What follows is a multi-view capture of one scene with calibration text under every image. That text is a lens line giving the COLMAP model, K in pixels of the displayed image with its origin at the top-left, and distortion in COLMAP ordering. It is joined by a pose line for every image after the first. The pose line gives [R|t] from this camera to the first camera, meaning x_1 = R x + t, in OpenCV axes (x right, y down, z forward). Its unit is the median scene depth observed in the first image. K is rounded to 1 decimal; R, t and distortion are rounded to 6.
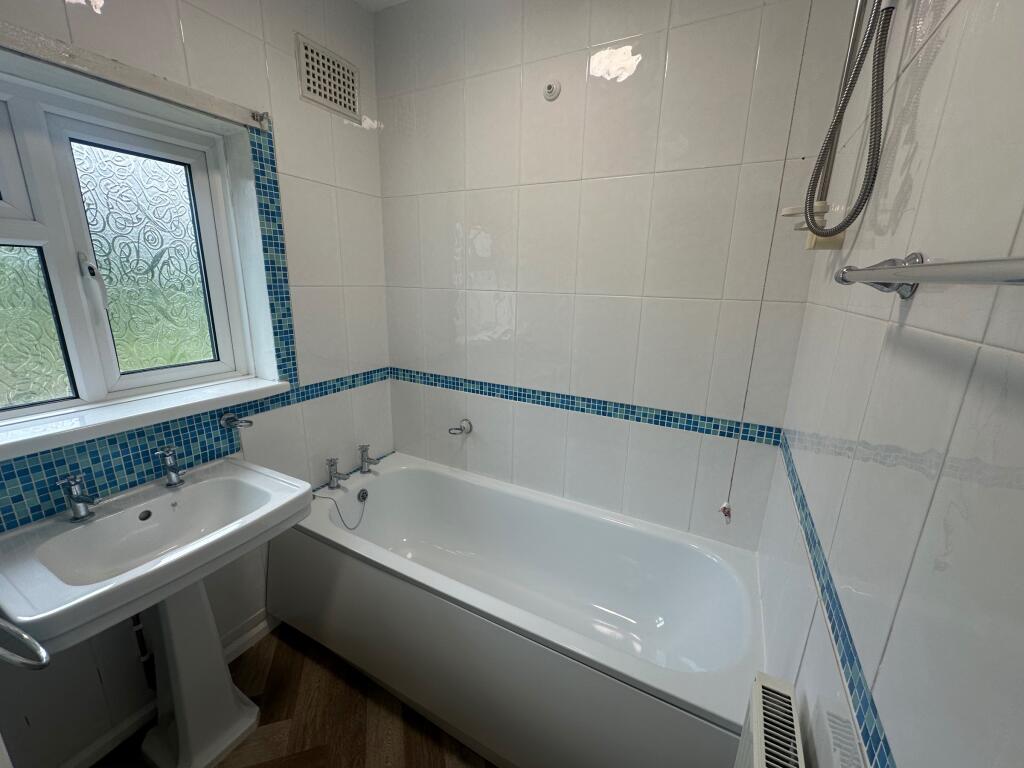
lens RADIAL K [[409.5, 0, 509.4], [0, 409.5, 387.4], [0, 0, 1]] dist [-0.006181, 0.001714]
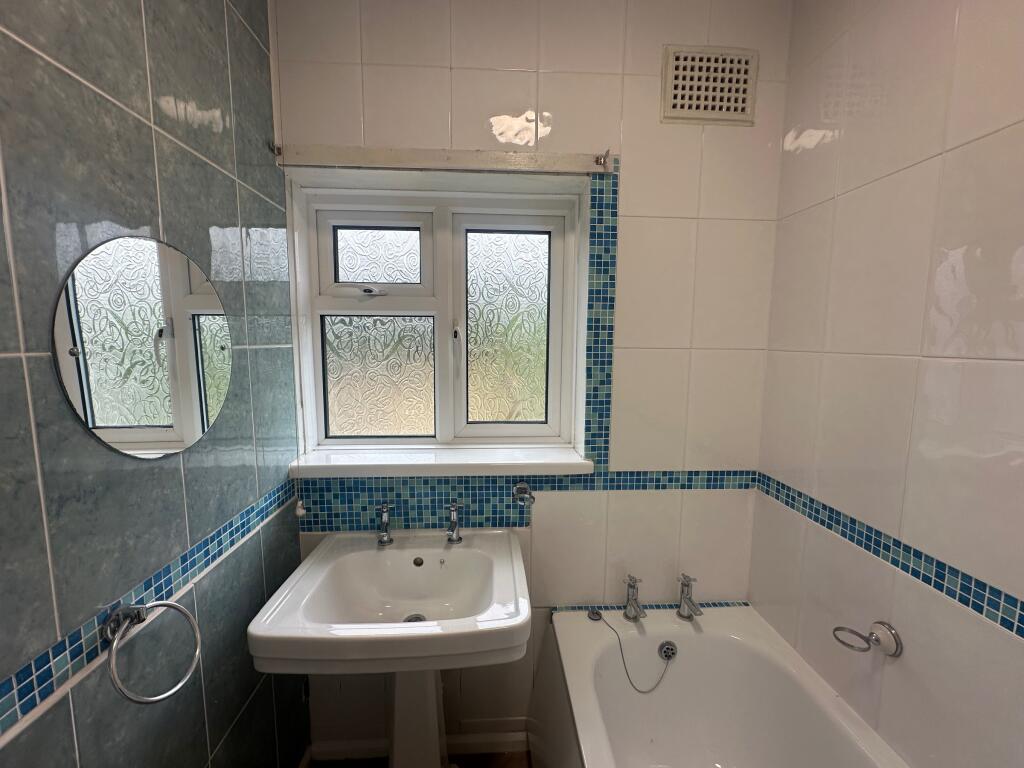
lens RADIAL K [[409.5, 0, 511.1], [0, 409.5, 383.9], [0, 0, 1]] dist [-0.006181, 0.001714]
pose [[0.521048, 0.074416, -0.850277, 0.058118], [-0.213530, 0.975879, -0.045442, -0.098270], [0.826386, 0.205237, 0.524370, 0.424456]]
